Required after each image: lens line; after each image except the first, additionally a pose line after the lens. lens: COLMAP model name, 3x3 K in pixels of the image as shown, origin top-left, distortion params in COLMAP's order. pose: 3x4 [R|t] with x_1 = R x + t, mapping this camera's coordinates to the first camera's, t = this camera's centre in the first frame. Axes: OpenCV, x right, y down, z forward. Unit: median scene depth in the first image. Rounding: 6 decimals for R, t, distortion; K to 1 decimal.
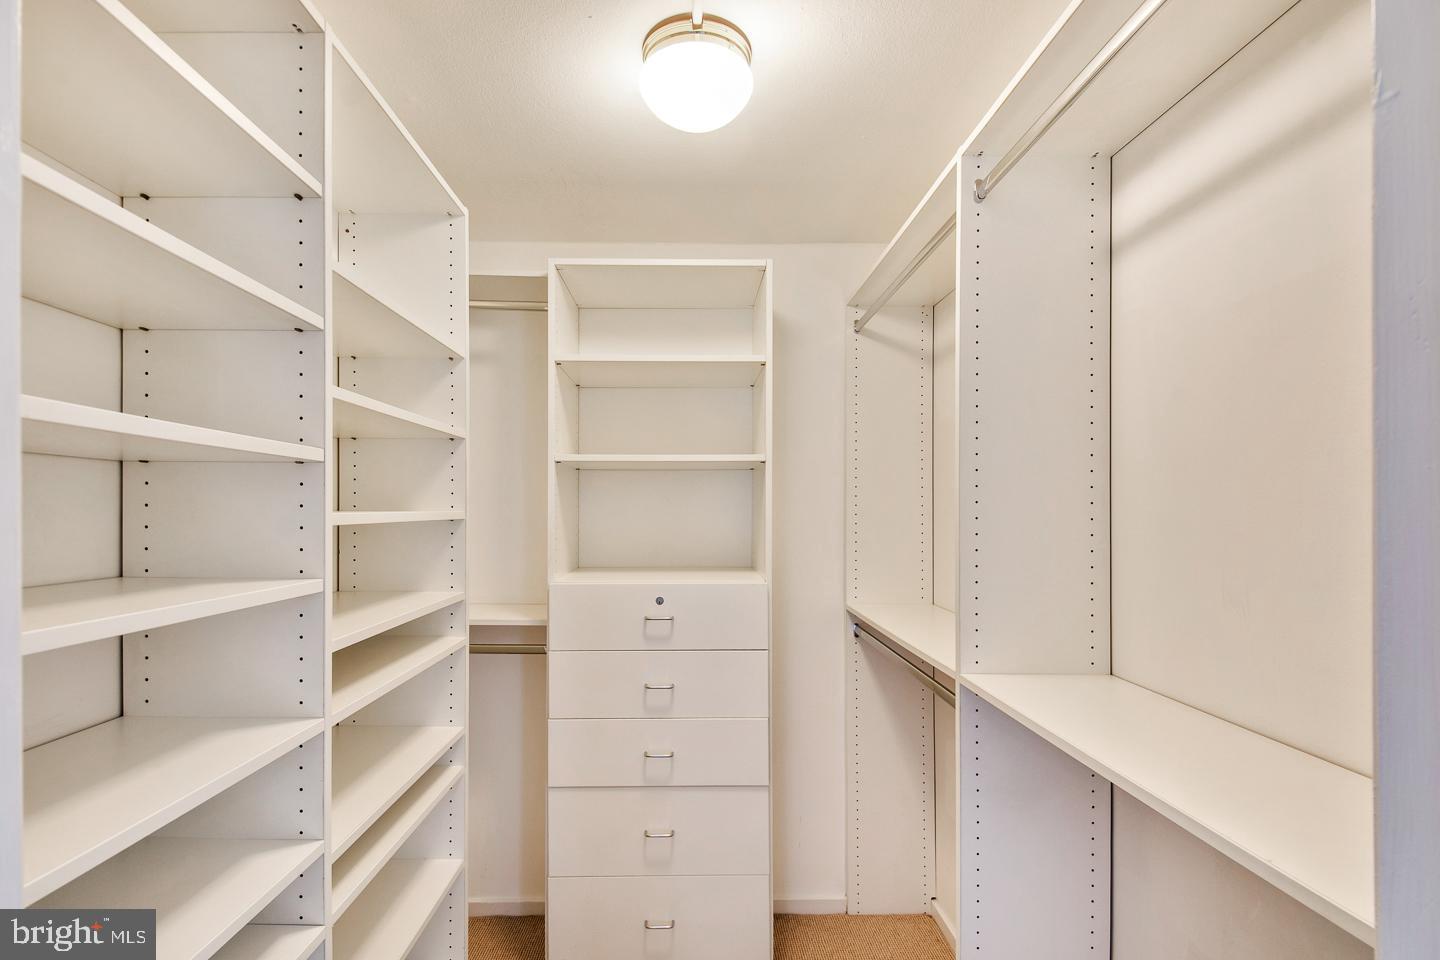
lens RADIAL K [[620.2, 0, 708.2], [0, 620.2, 514.2], [0, 0, 1]] dist [0.031435, -0.033049]
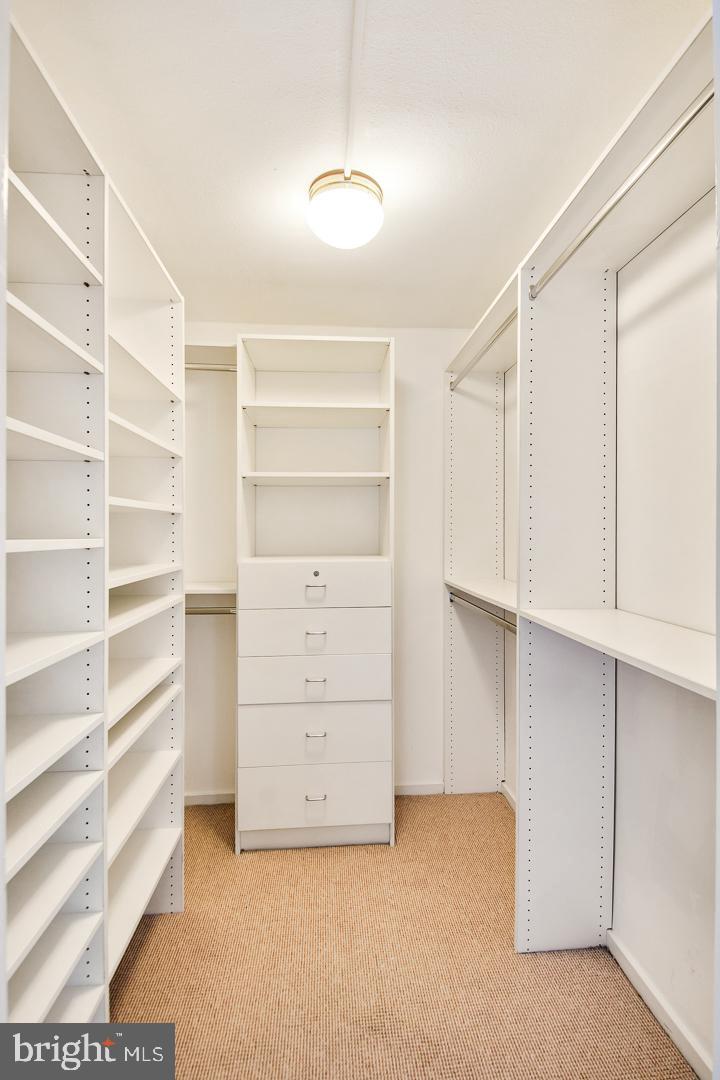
lens RADIAL K [[469.4, 0, 360.0], [0, 469.4, 540.0], [0, 0, 1]] dist [0.004012, -0.015373]
pose [[0.998998, -0.000599, 0.044750, -0.025870], [0.000290, 0.999976, 0.006918, 0.054745], [-0.044753, -0.006898, 0.998974, -0.089134]]
